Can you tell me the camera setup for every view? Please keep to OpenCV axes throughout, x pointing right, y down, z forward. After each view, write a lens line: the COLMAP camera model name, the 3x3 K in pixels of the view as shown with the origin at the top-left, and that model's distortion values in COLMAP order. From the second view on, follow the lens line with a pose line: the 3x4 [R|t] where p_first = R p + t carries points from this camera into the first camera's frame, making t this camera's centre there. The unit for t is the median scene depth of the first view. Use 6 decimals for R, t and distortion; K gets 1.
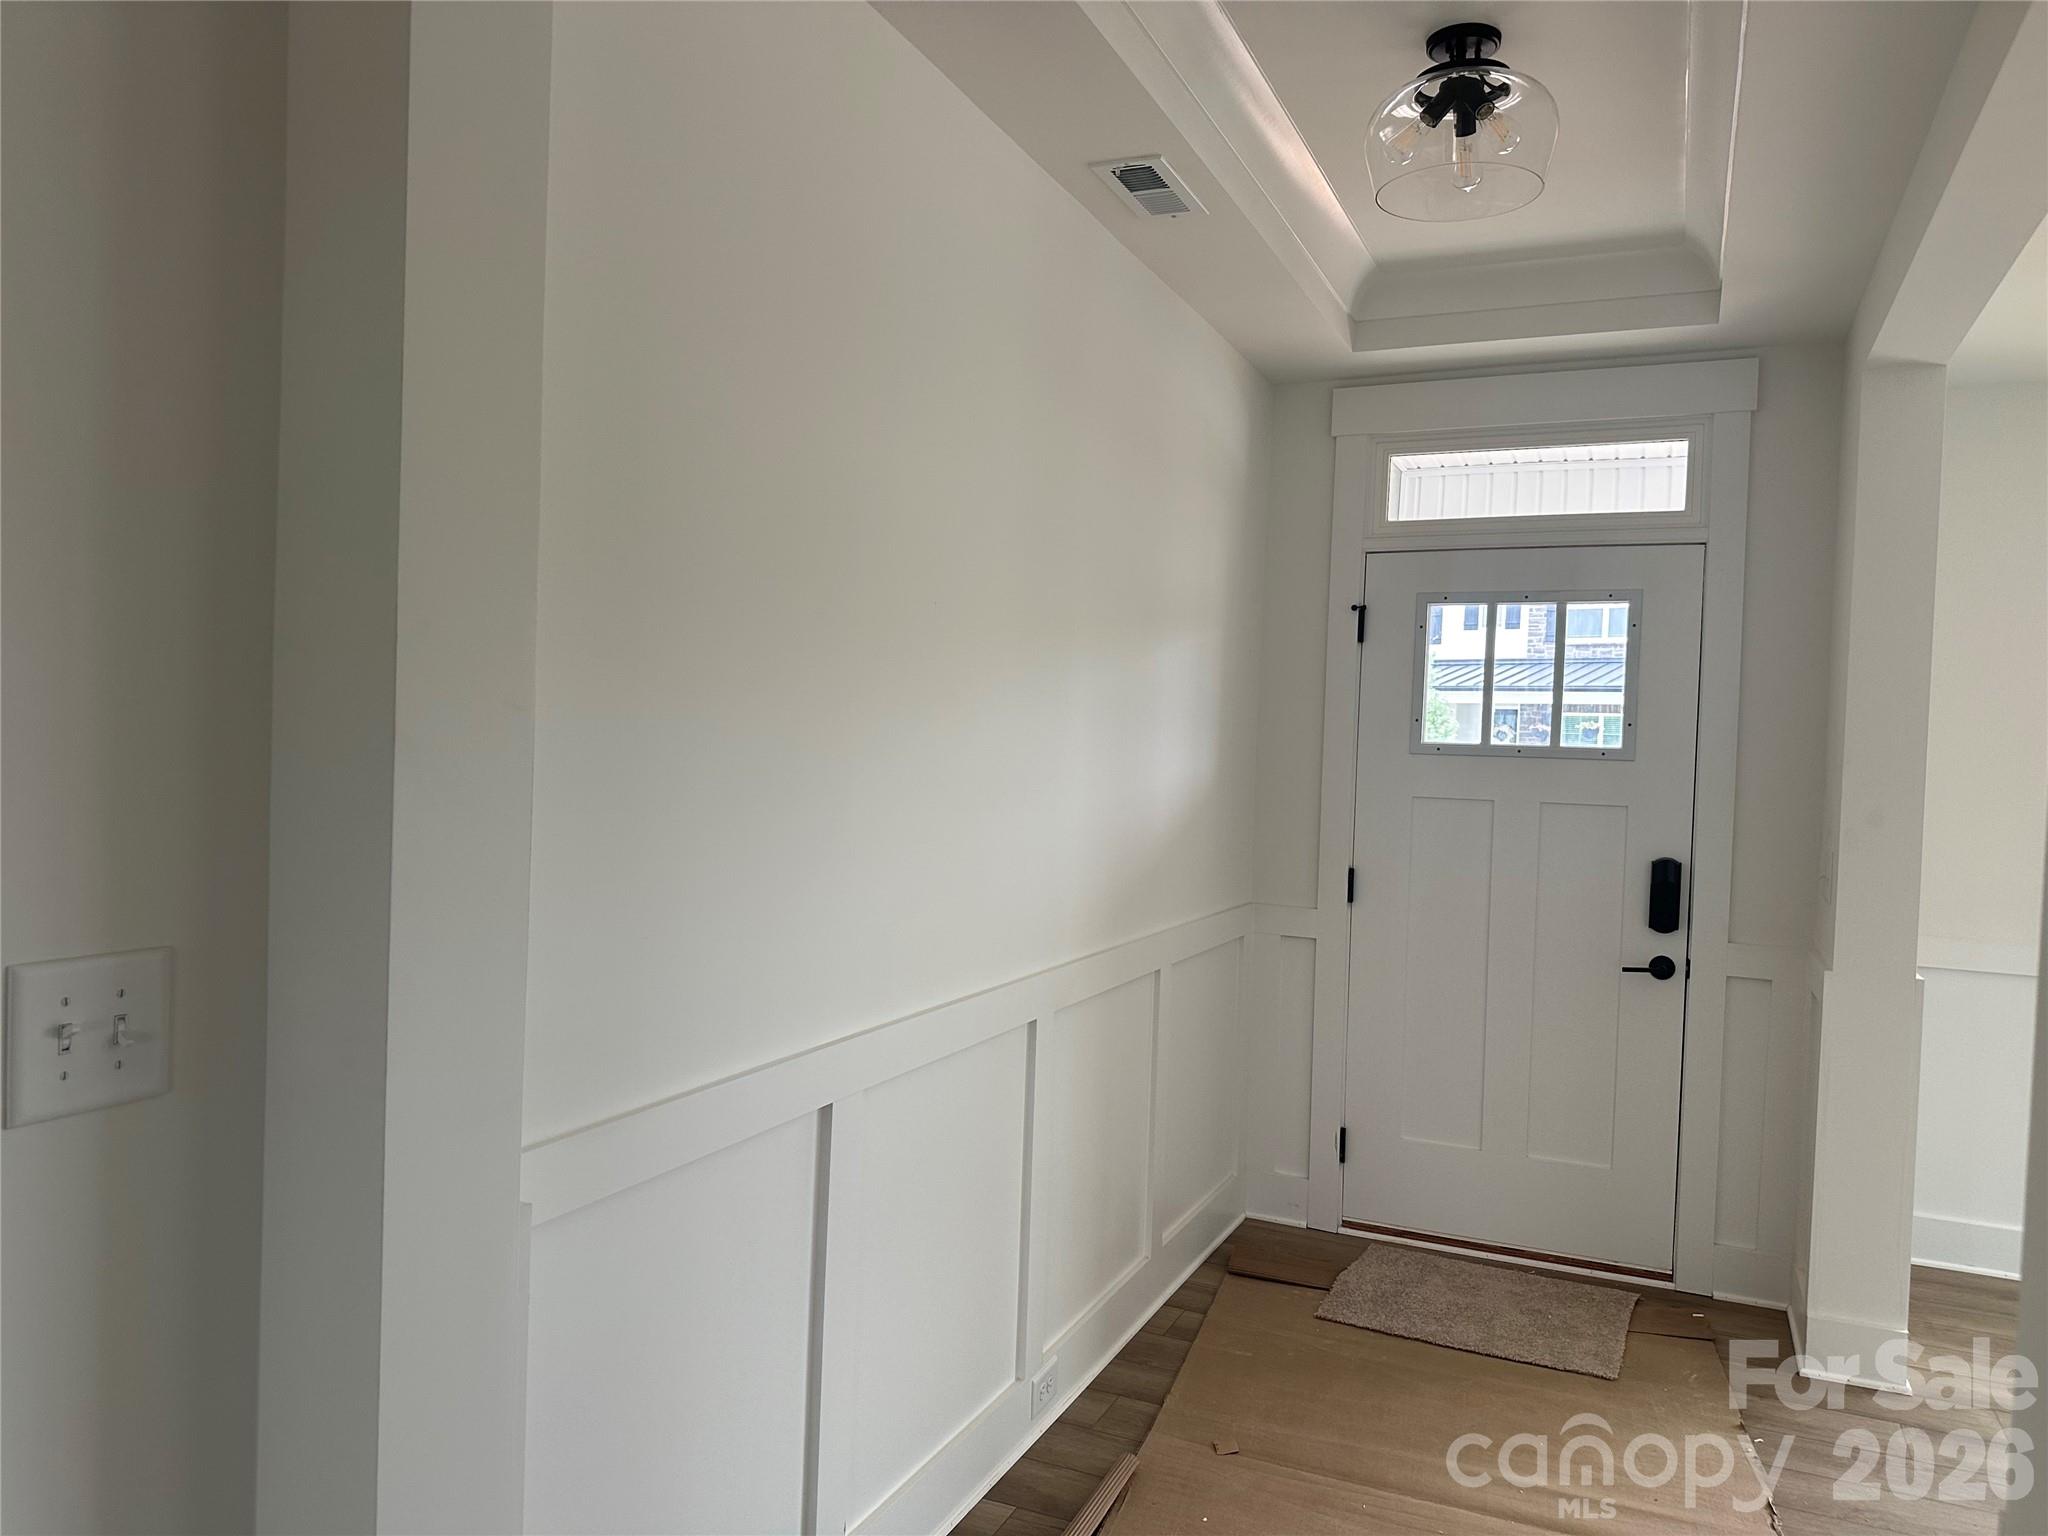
lens RADIAL K [[1427.8, 0, 1033.8], [0, 1427.8, 765.2], [0, 0, 1]] dist [0.078512, -0.085853]
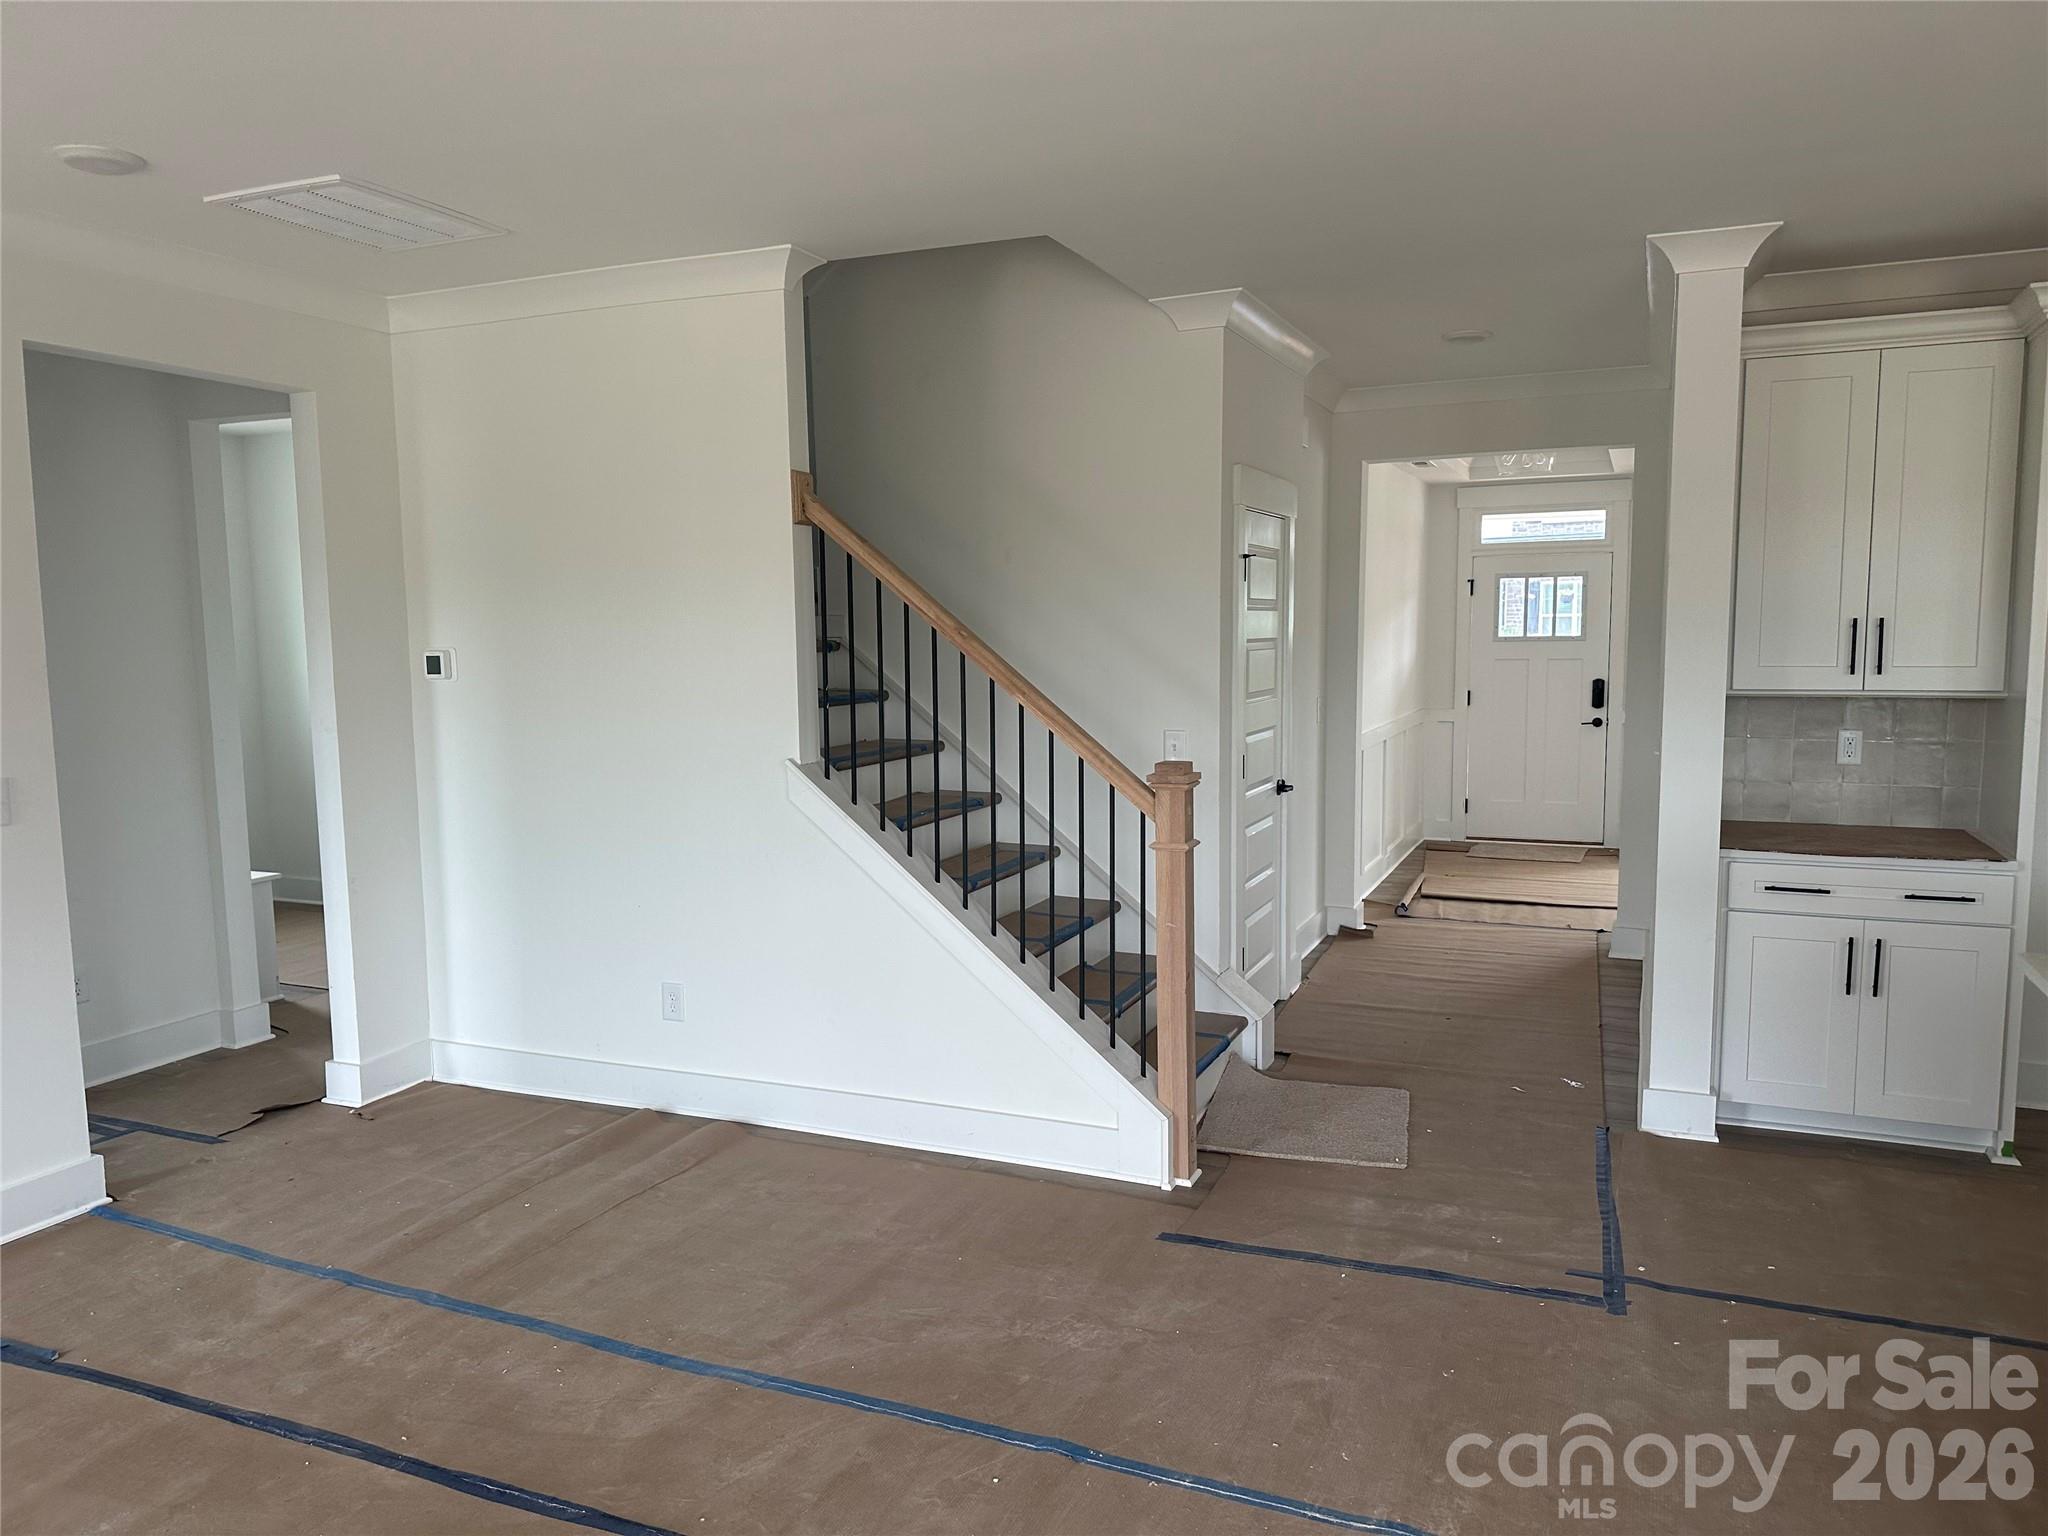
lens RADIAL K [[1427.8, 0, 1008.4], [0, 1427.8, 765.6], [0, 0, 1]] dist [0.078512, -0.085853]
pose [[0.998932, -0.046108, -0.002841, -0.579363], [0.046181, 0.995241, 0.085809, -0.047611], [-0.001129, -0.085849, 0.996308, -1.491028]]
